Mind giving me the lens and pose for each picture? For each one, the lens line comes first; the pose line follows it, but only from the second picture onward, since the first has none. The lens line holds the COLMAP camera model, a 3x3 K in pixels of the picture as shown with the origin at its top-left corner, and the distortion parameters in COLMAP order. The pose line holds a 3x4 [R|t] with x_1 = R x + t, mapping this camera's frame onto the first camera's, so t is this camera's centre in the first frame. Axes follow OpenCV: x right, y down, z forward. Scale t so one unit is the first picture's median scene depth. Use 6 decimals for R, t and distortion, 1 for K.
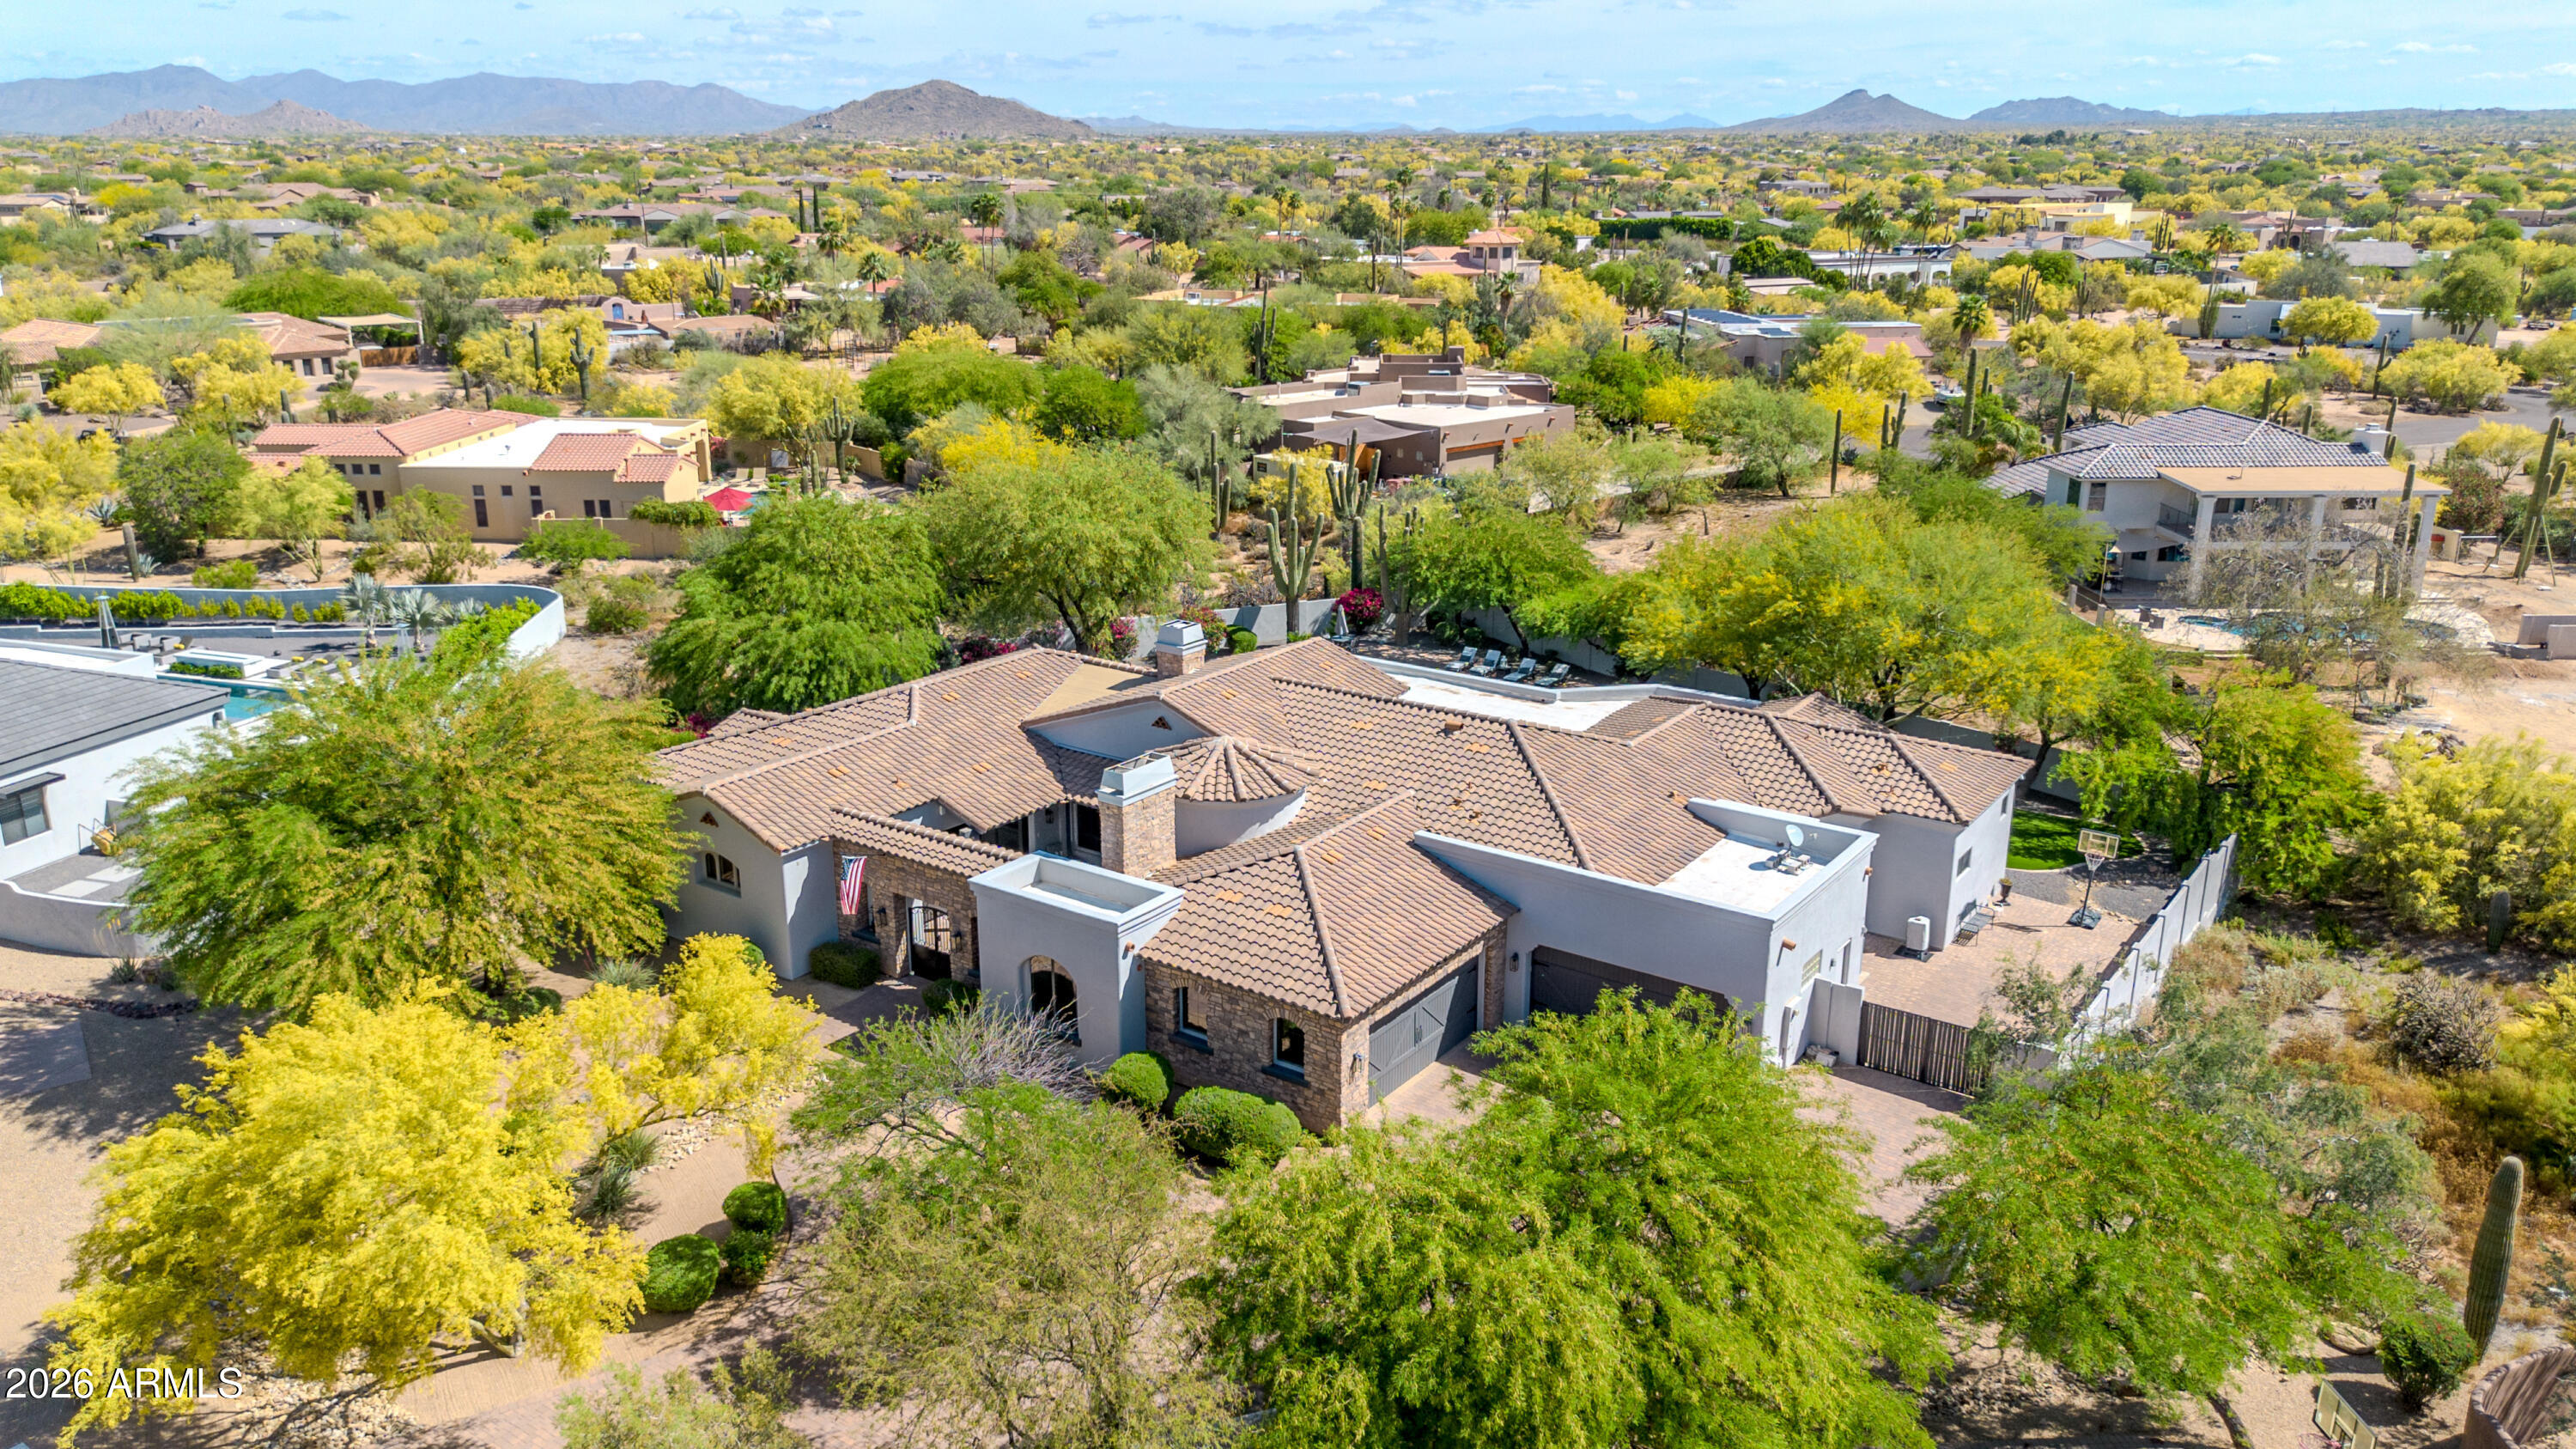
lens RADIAL K [[1831.7, 0, 1296.0], [0, 1831.7, 738.5], [0, 0, 1]] dist [0.065787, -0.066295]
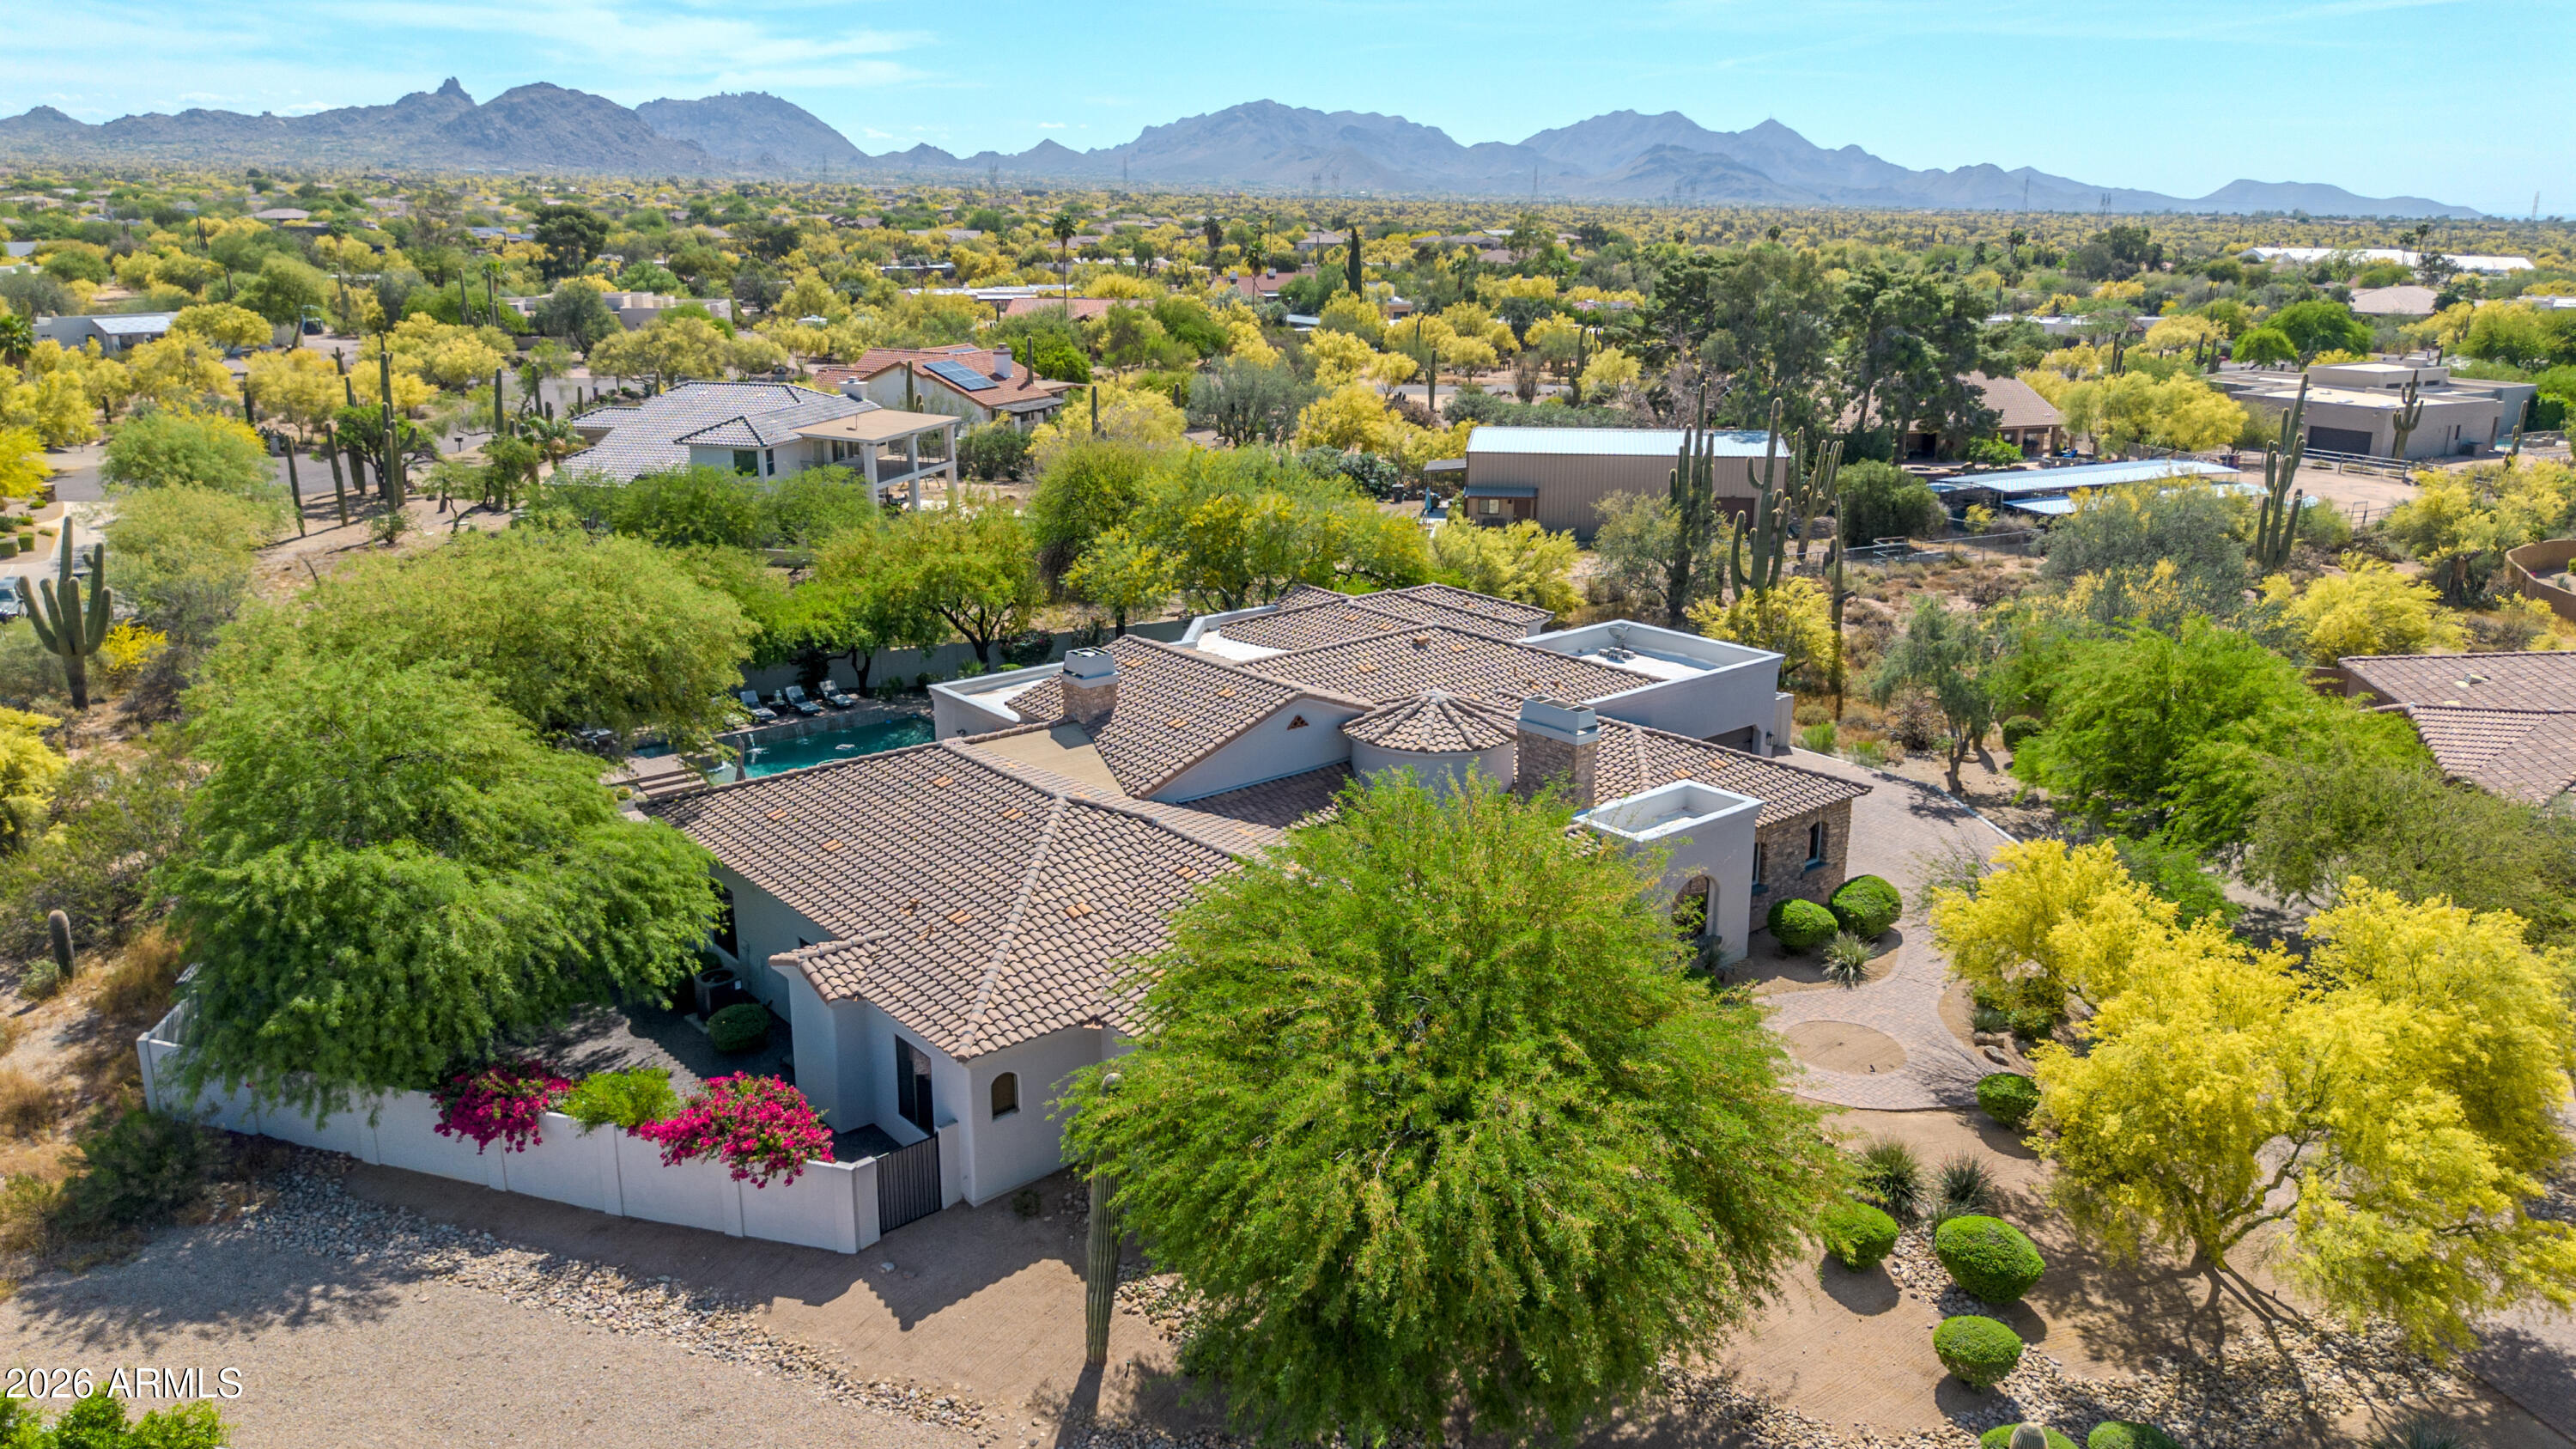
lens RADIAL K [[1831.7, 0, 1289.2], [0, 1831.7, 703.0], [0, 0, 1]] dist [0.065787, -0.066295]
pose [[0.255308, -0.256496, 0.932216, -0.650702], [0.284050, 0.941520, 0.181262, -0.129962], [-0.924193, 0.218519, 0.313235, 0.494937]]
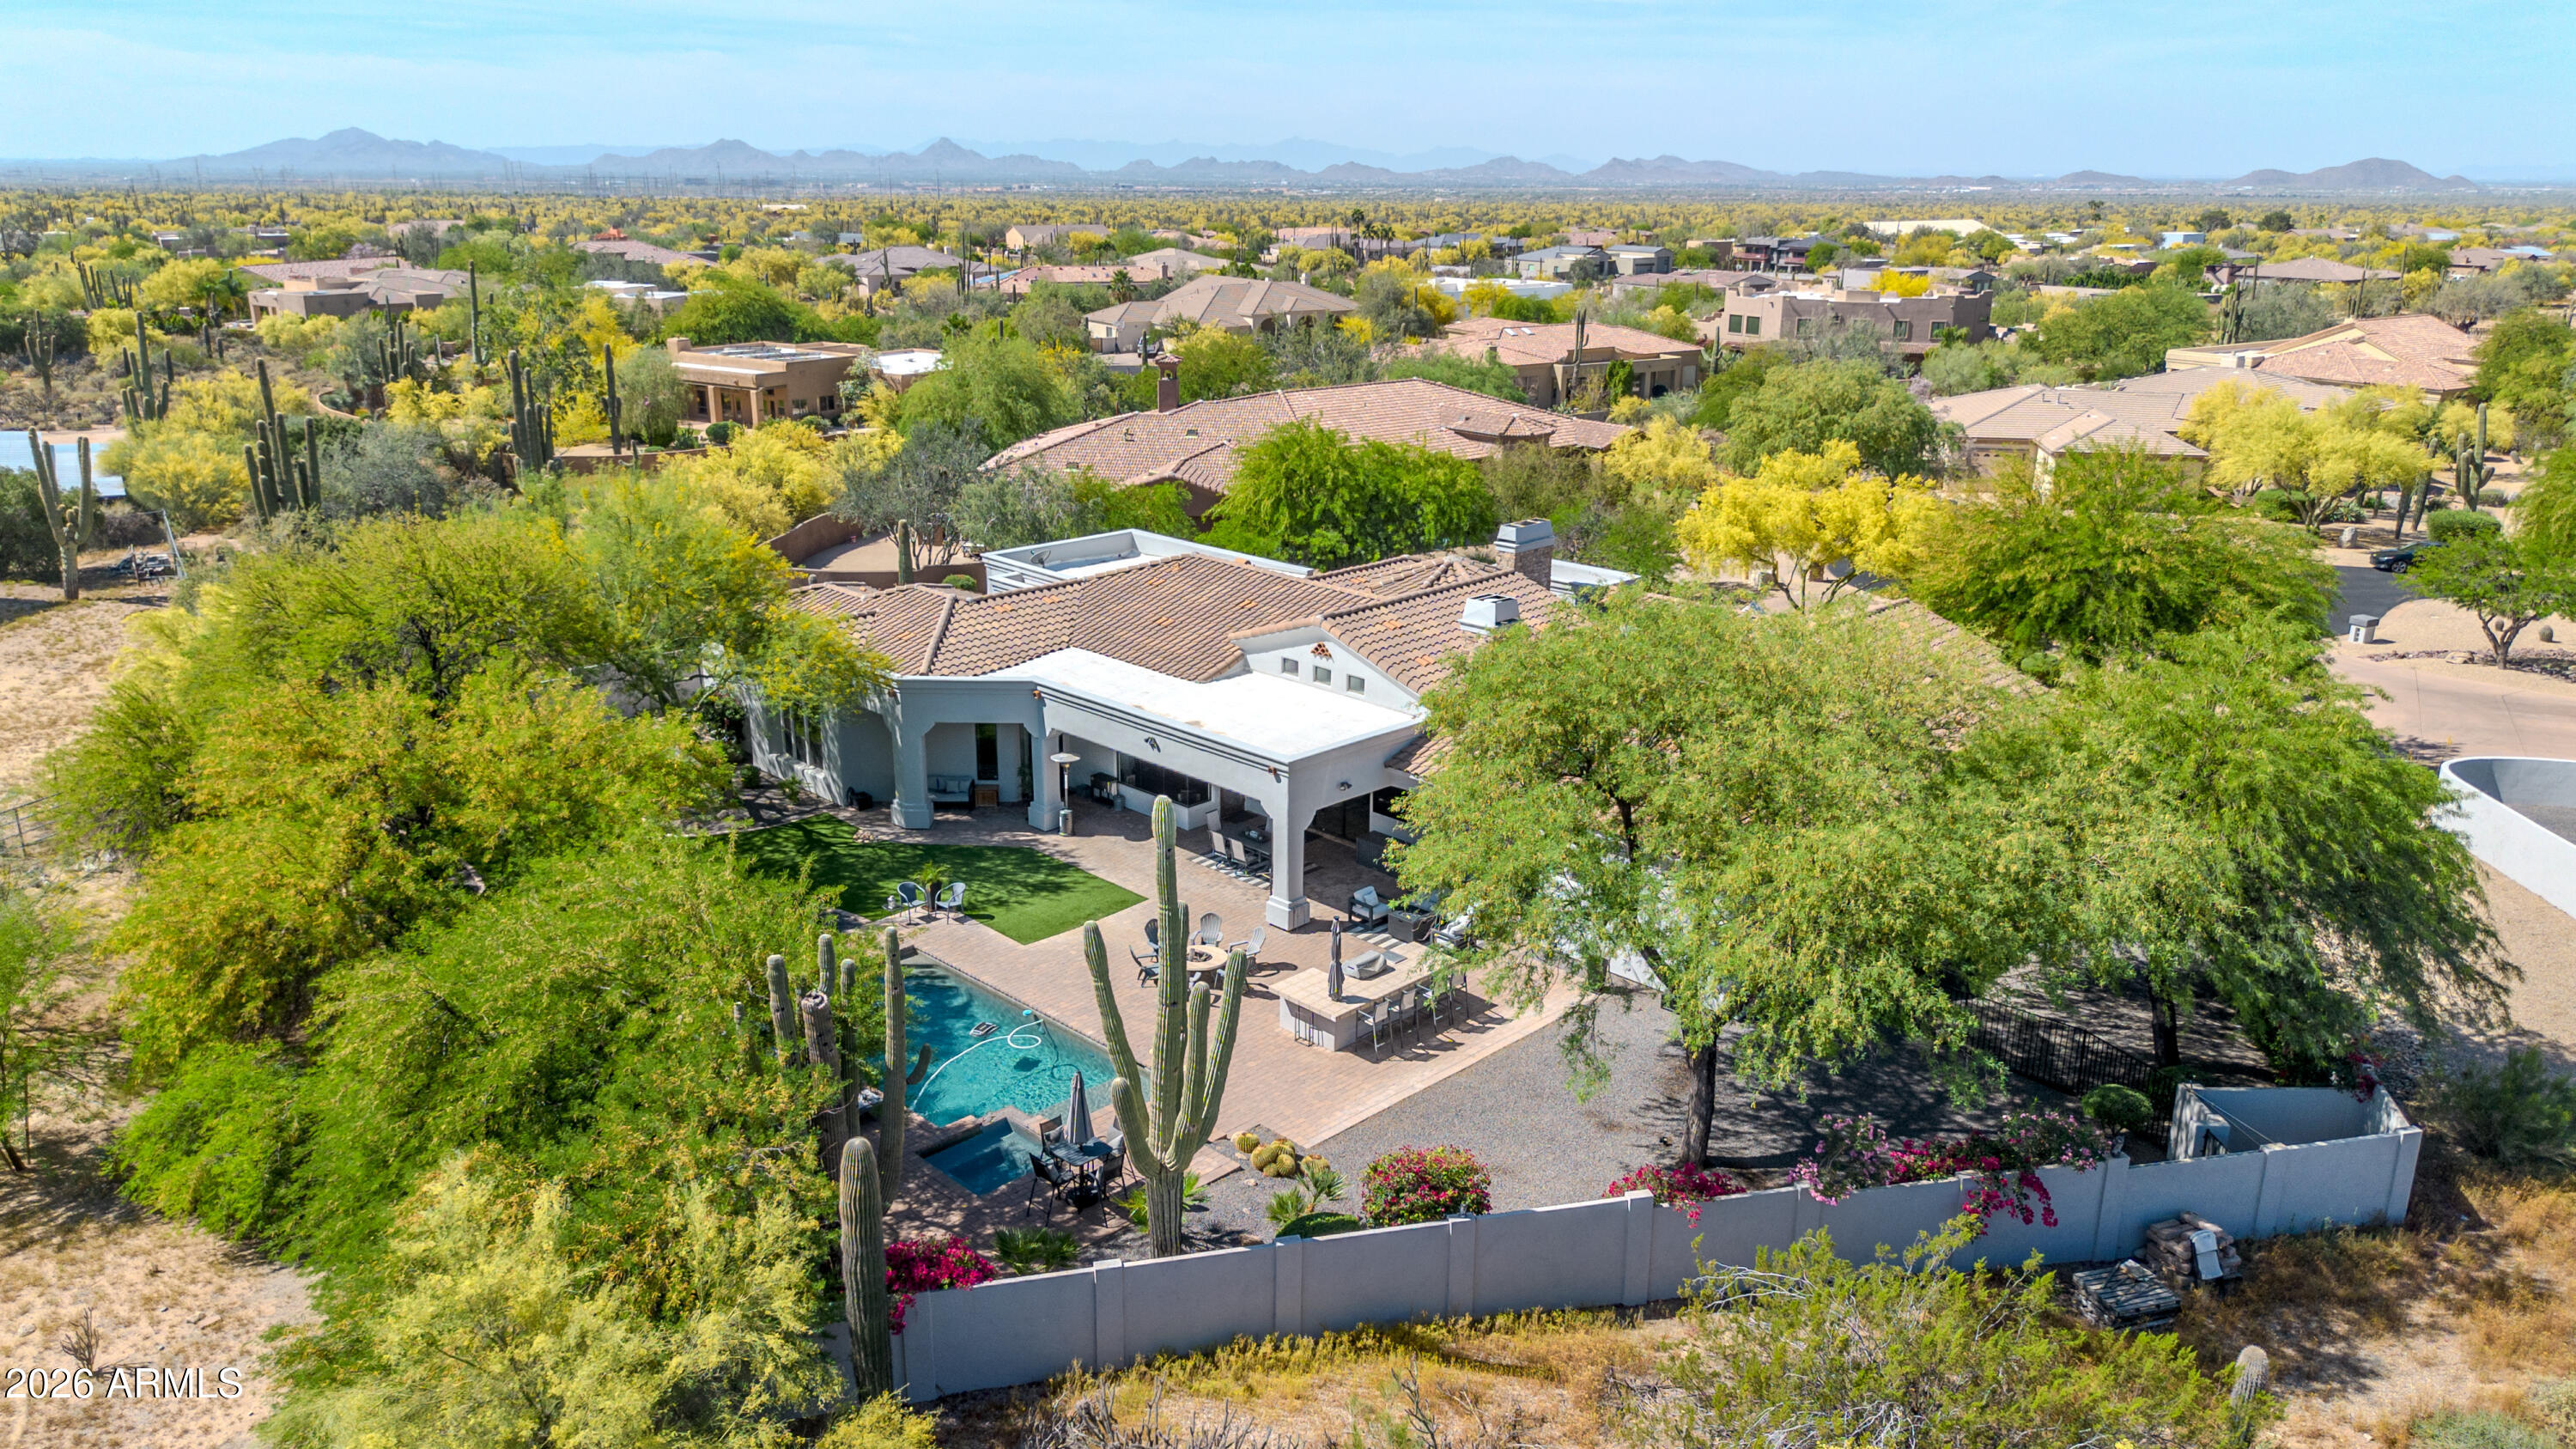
lens RADIAL K [[1831.7, 0, 1283.5], [0, 1831.7, 721.9], [0, 0, 1]] dist [0.065787, -0.066295]
pose [[-0.986104, -0.055954, 0.156422, -0.079202], [0.041544, 0.828598, 0.558301, -0.365449], [-0.160850, 0.557041, -0.814759, 1.310155]]
